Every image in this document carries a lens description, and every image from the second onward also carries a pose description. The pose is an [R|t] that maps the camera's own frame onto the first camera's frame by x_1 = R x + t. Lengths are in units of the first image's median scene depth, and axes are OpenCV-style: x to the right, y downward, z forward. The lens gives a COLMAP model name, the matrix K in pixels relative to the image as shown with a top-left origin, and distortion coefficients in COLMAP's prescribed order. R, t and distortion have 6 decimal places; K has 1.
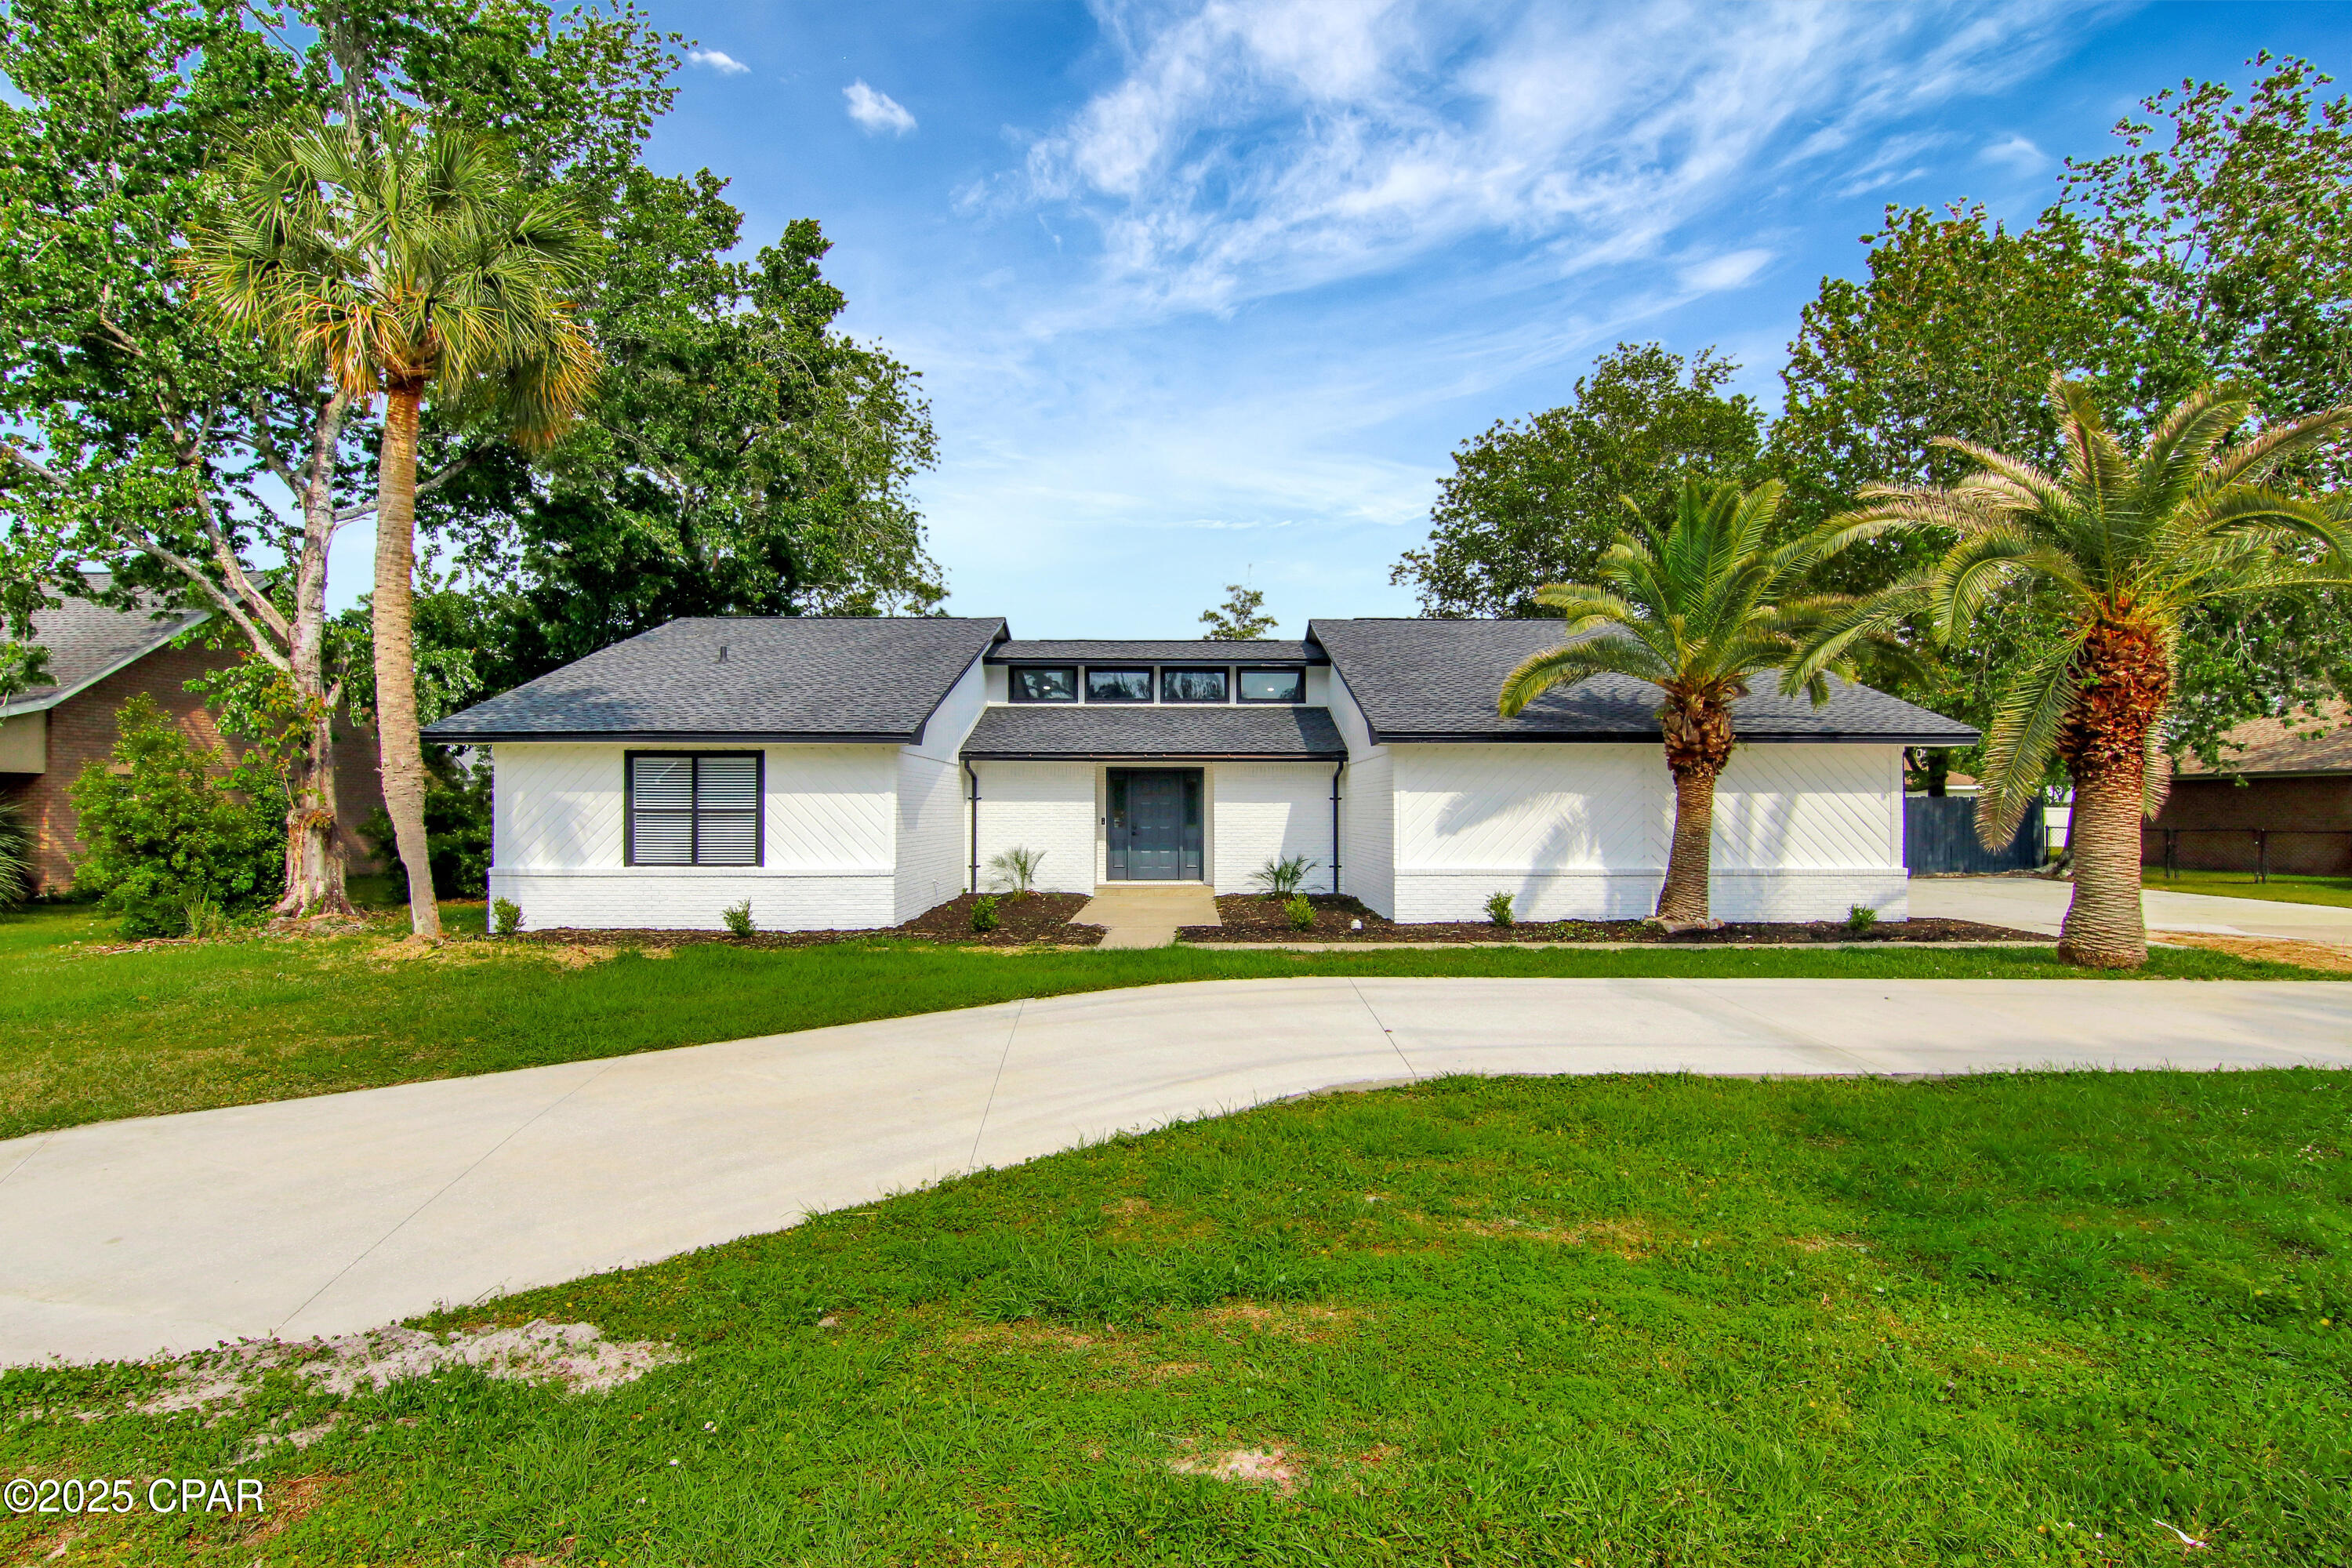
lens RADIAL K [[1204.3, 0, 1184.9], [0, 1204.3, 809.9], [0, 0, 1]] dist [-0.015158, -0.000985]
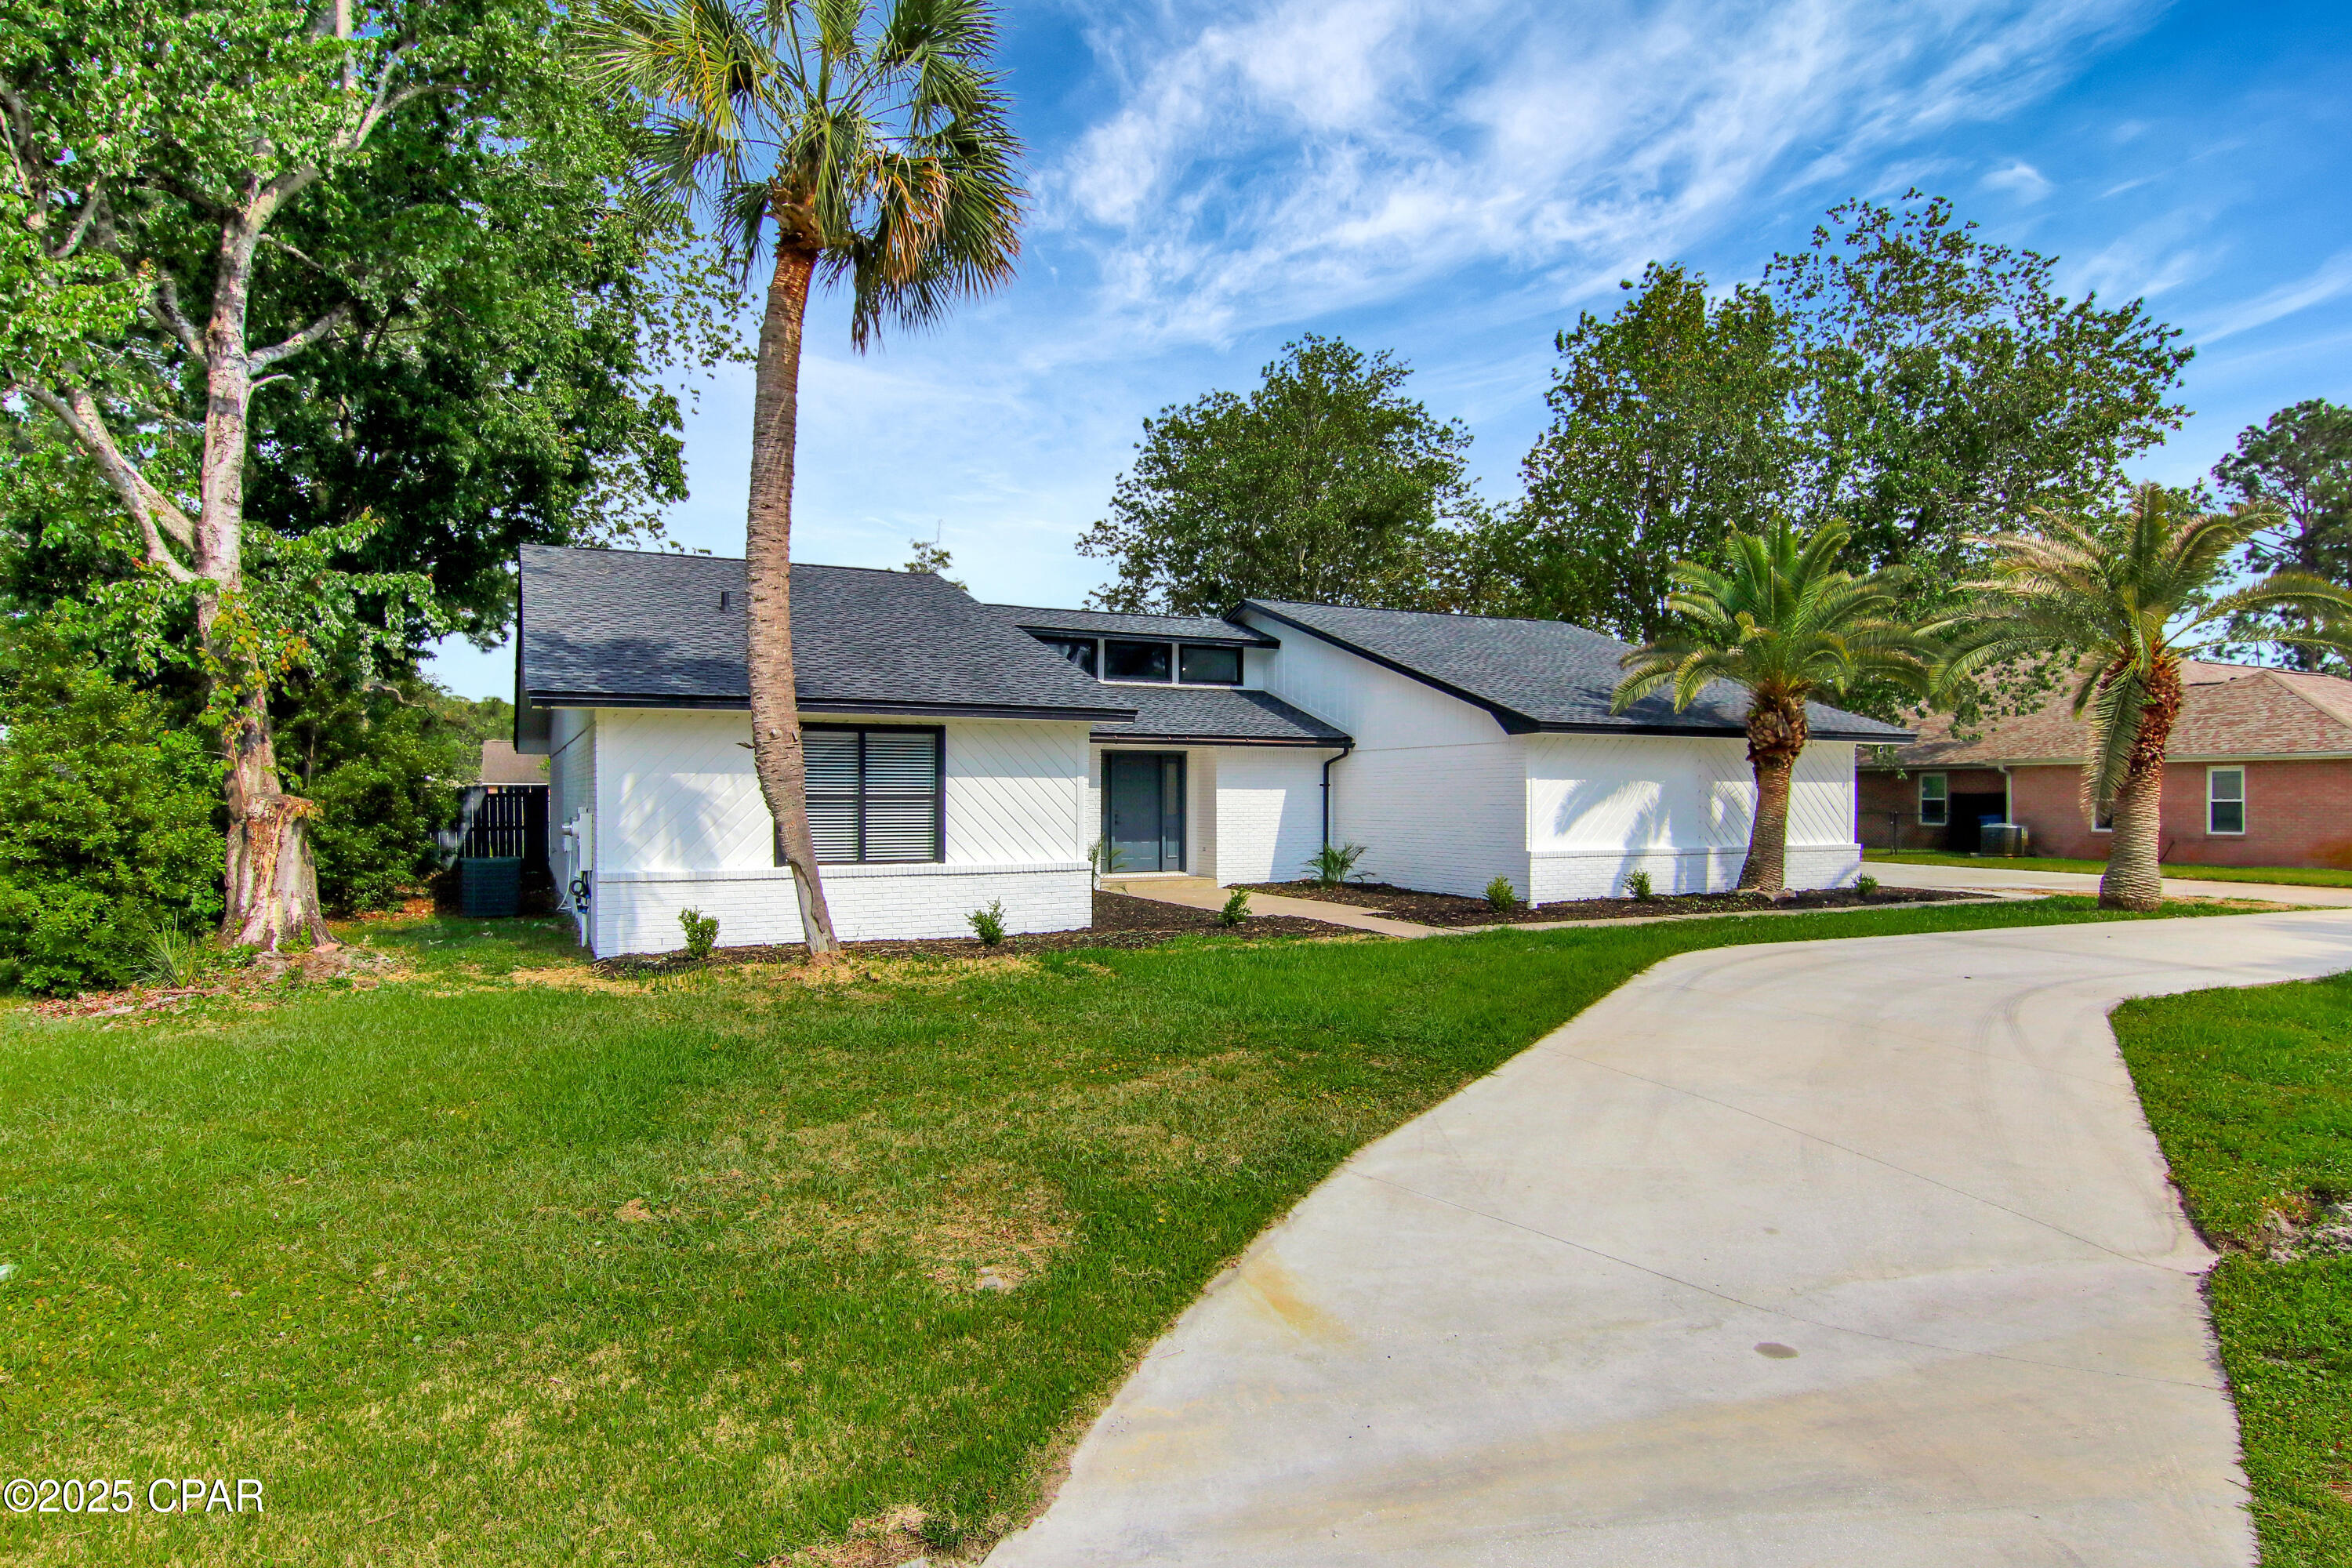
lens RADIAL K [[1359.7, 0, 1176.0], [0, 1359.7, 784.0], [0, 0, 1]] dist [0.002396, 0.000059]
pose [[0.900689, 0.003681, 0.434449, -0.611190], [0.000740, 0.999950, -0.010007, 0.001423], [-0.434464, 0.009335, 0.900641, 0.065020]]
